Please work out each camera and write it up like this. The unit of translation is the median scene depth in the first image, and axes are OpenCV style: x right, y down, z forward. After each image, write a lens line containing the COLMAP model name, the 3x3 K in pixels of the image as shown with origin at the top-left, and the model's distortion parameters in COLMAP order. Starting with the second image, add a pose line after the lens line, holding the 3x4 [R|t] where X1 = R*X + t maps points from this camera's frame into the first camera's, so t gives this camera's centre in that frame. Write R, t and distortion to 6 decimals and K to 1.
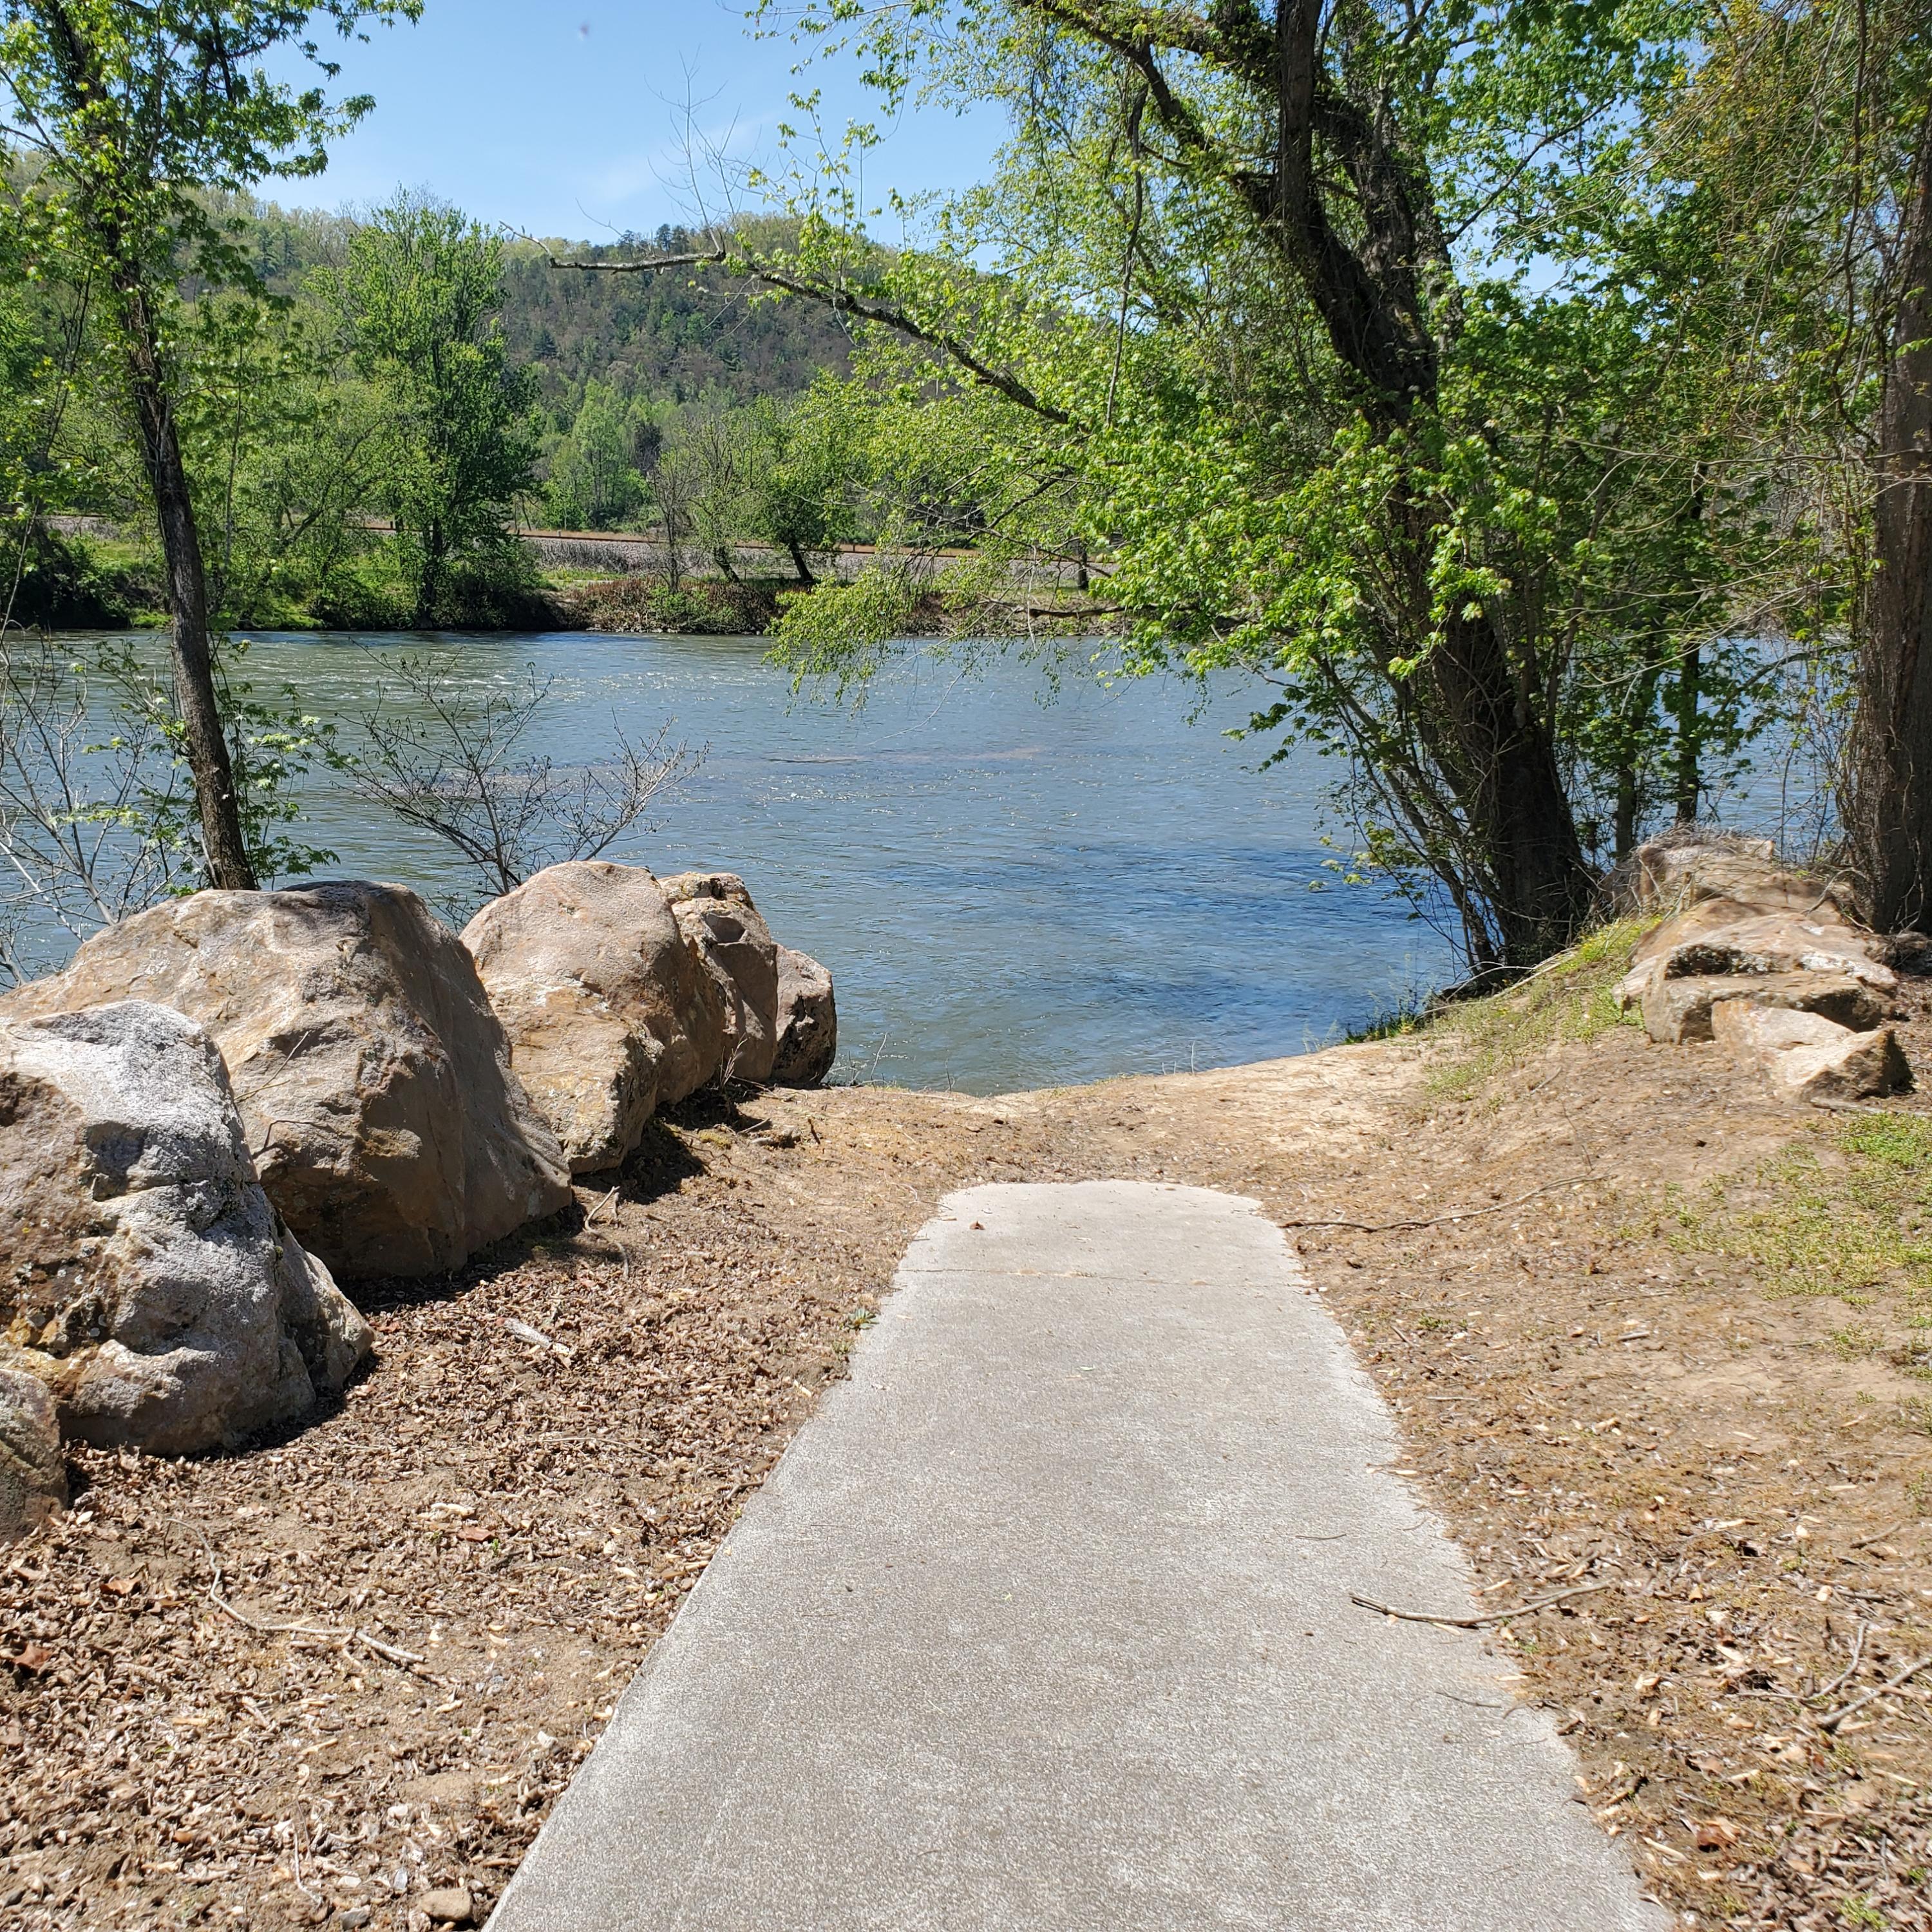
lens RADIAL K [[2070.3, 0, 966.0], [0, 2070.3, 966.0], [0, 0, 1]] dist [-0.112169, 0.010935]
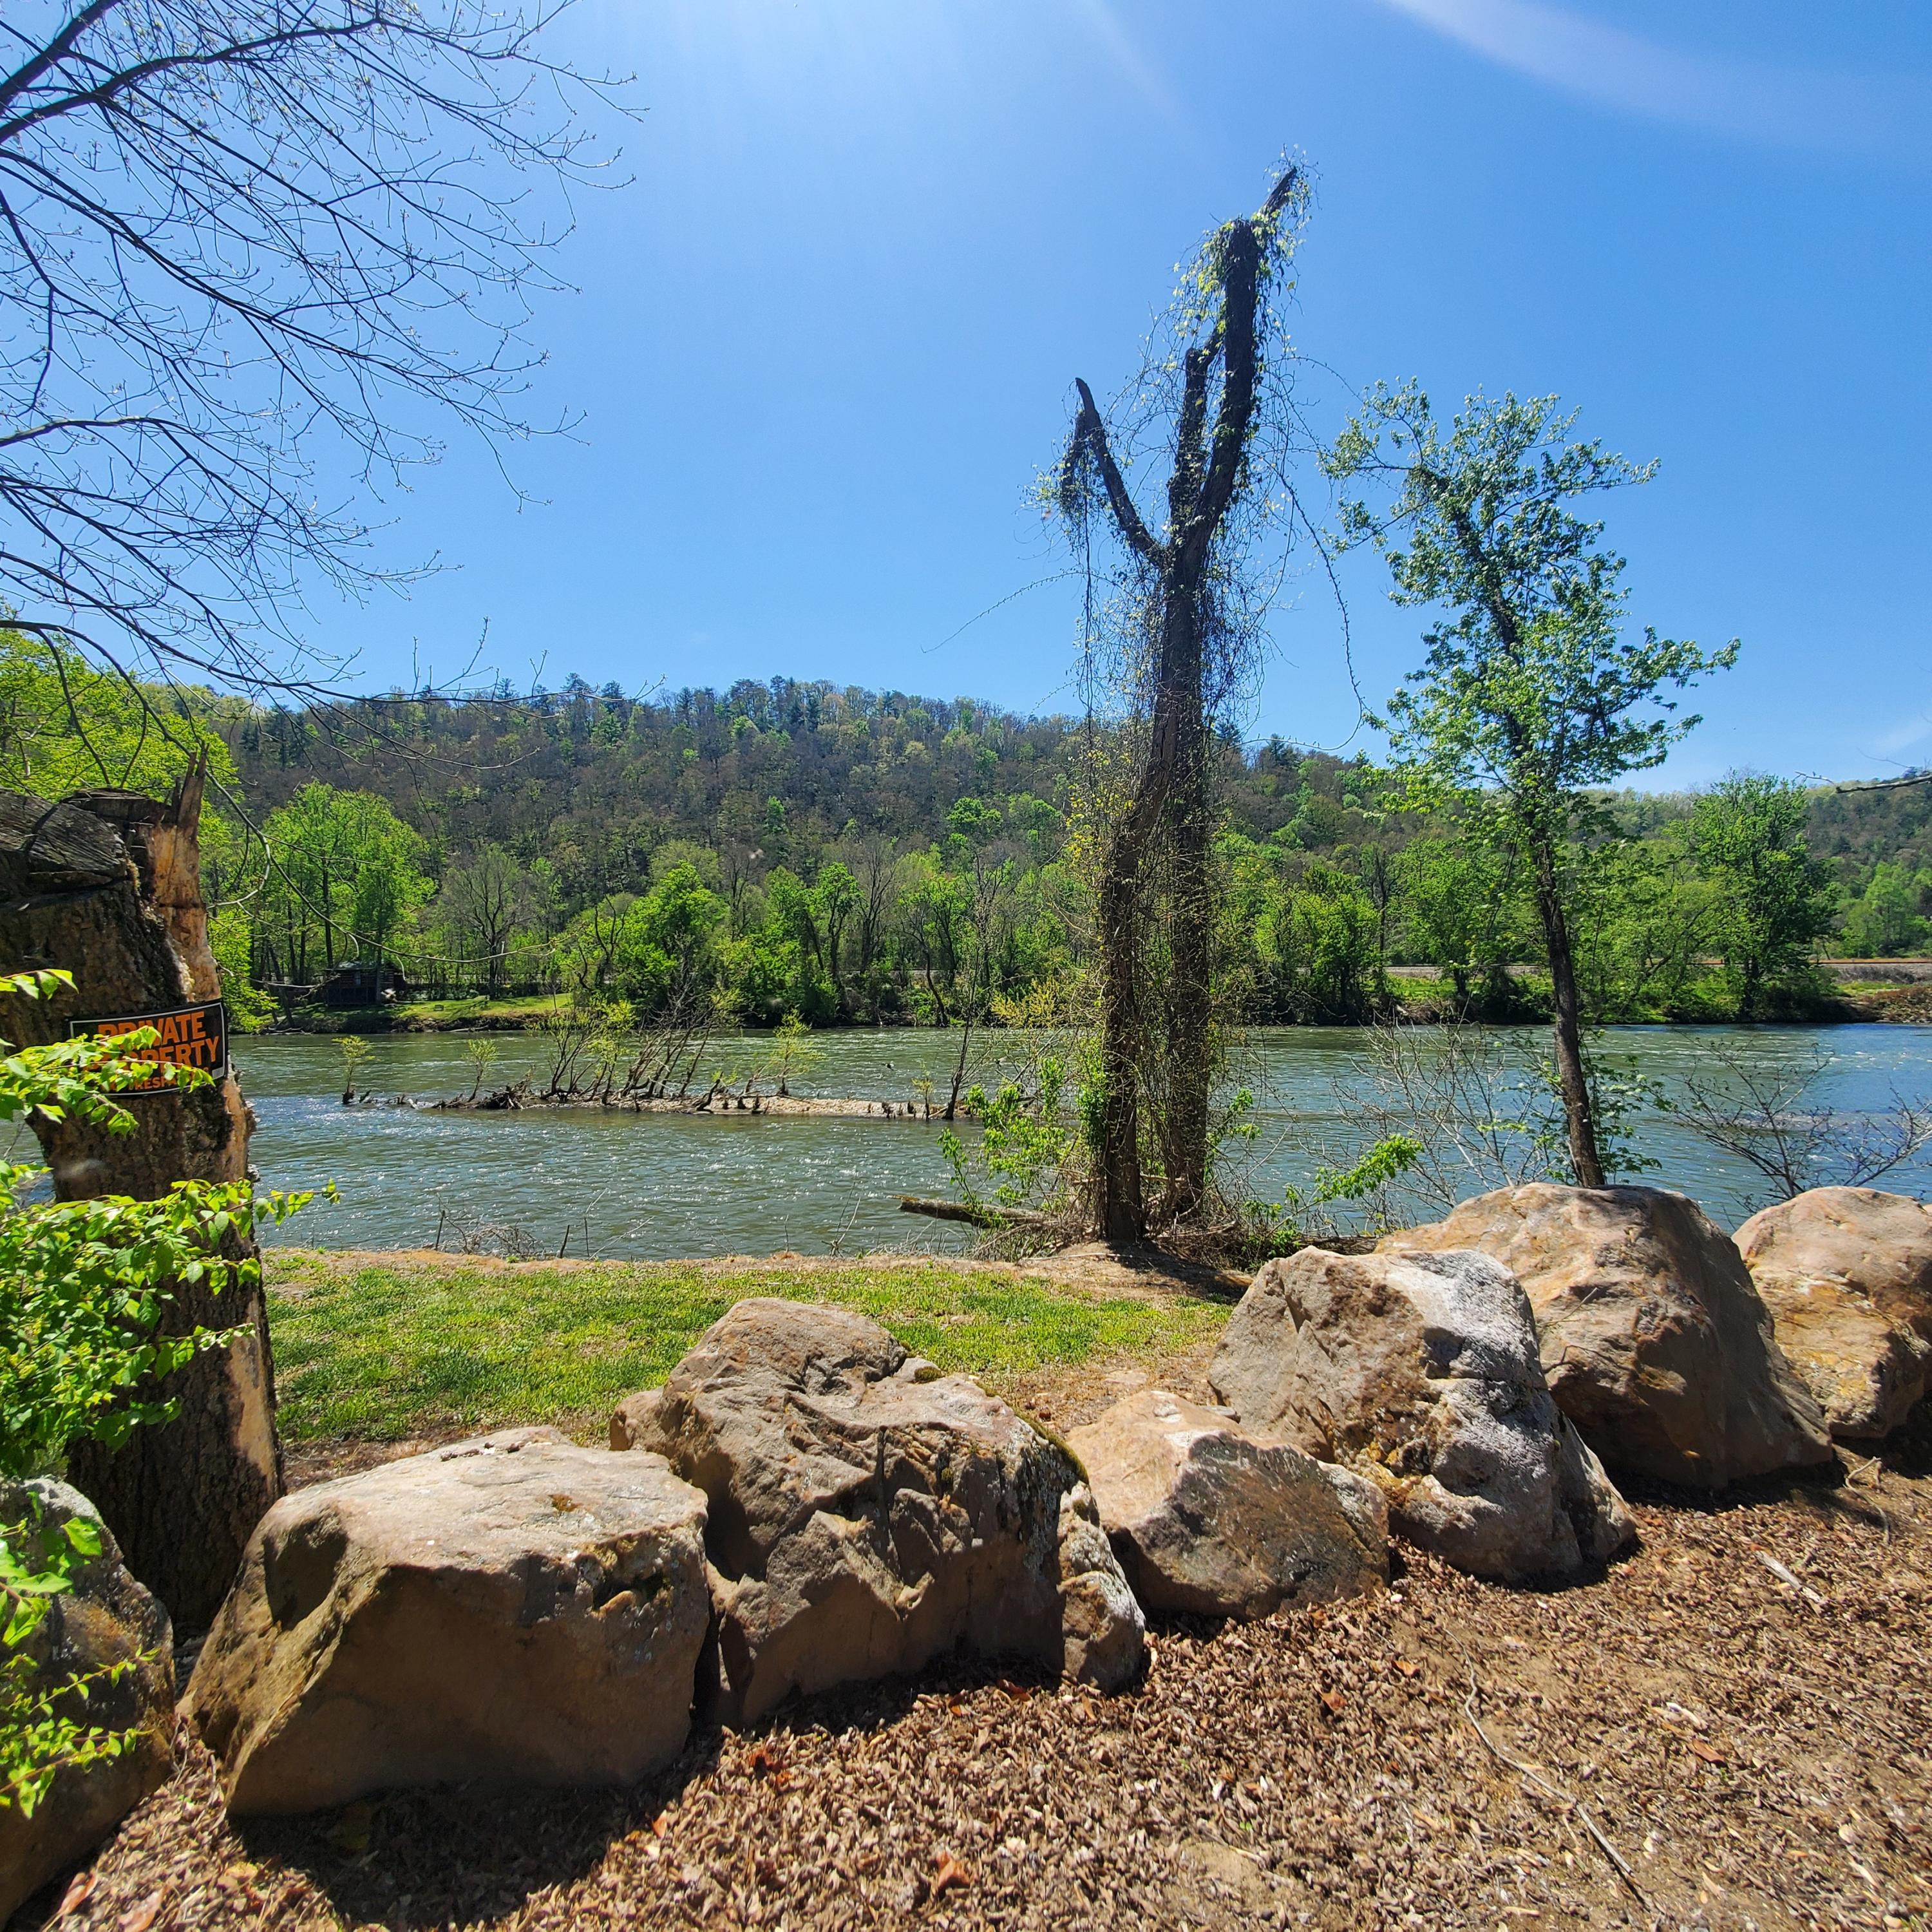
lens RADIAL K [[1012.1, 0, 968.4], [0, 1012.1, 985.4], [0, 0, 1]] dist [0.007774, -0.003648]
pose [[0.610799, -0.051830, -0.790088, -0.005221], [-0.110421, 0.982528, -0.149817, -0.025699], [0.784049, 0.178750, 0.594404, 0.177944]]
